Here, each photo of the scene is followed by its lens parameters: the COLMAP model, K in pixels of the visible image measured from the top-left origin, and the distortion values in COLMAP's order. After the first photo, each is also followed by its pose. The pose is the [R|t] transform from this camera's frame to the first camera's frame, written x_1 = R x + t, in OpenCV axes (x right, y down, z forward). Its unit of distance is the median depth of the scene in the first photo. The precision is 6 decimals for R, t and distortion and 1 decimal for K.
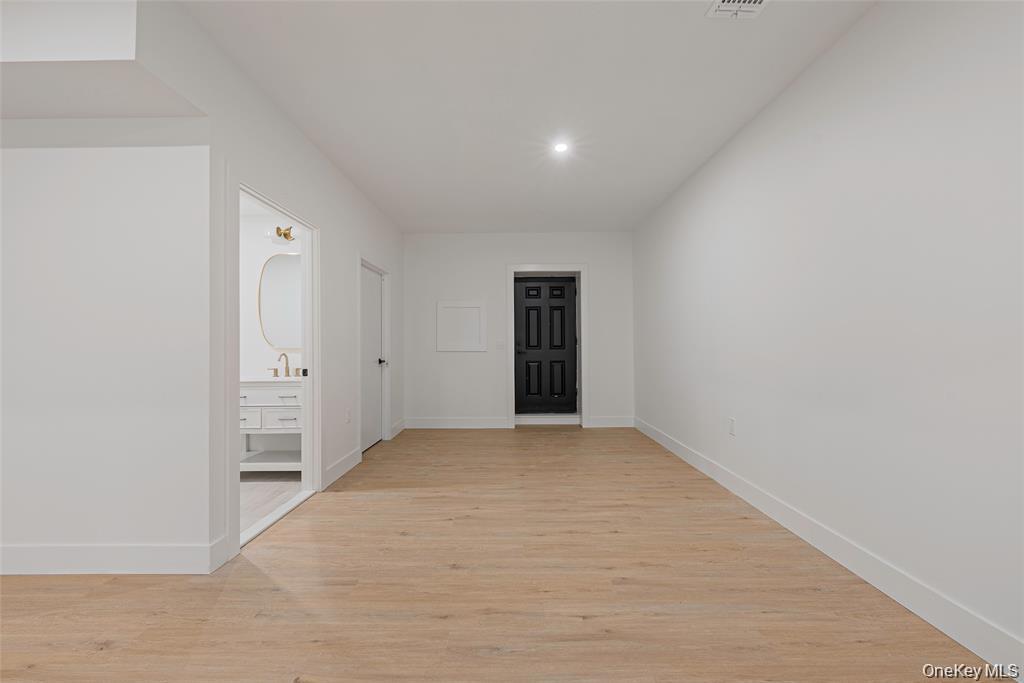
lens RADIAL K [[407.7, 0, 508.4], [0, 407.7, 346.2], [0, 0, 1]] dist [0.001762, 0.000101]
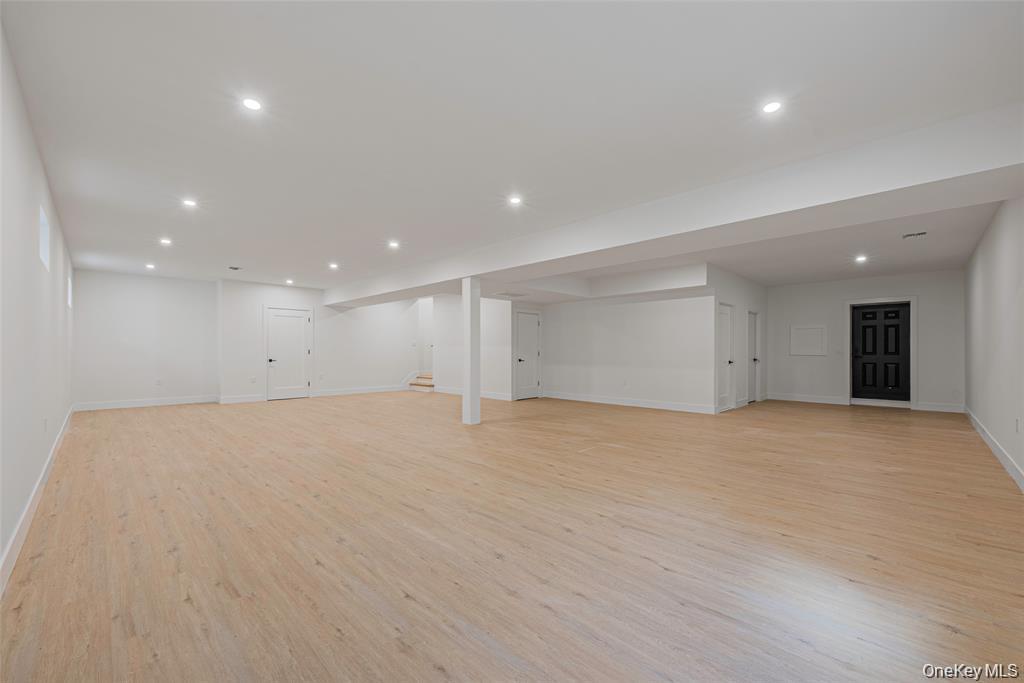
lens RADIAL K [[407.7, 0, 507.7], [0, 407.7, 349.6], [0, 0, 1]] dist [0.001762, 0.000101]
pose [[0.719712, 0.007948, -0.694227, 0.146302], [-0.000697, 0.999942, 0.010725, -0.025539], [0.694272, -0.007235, 0.719676, -0.959352]]
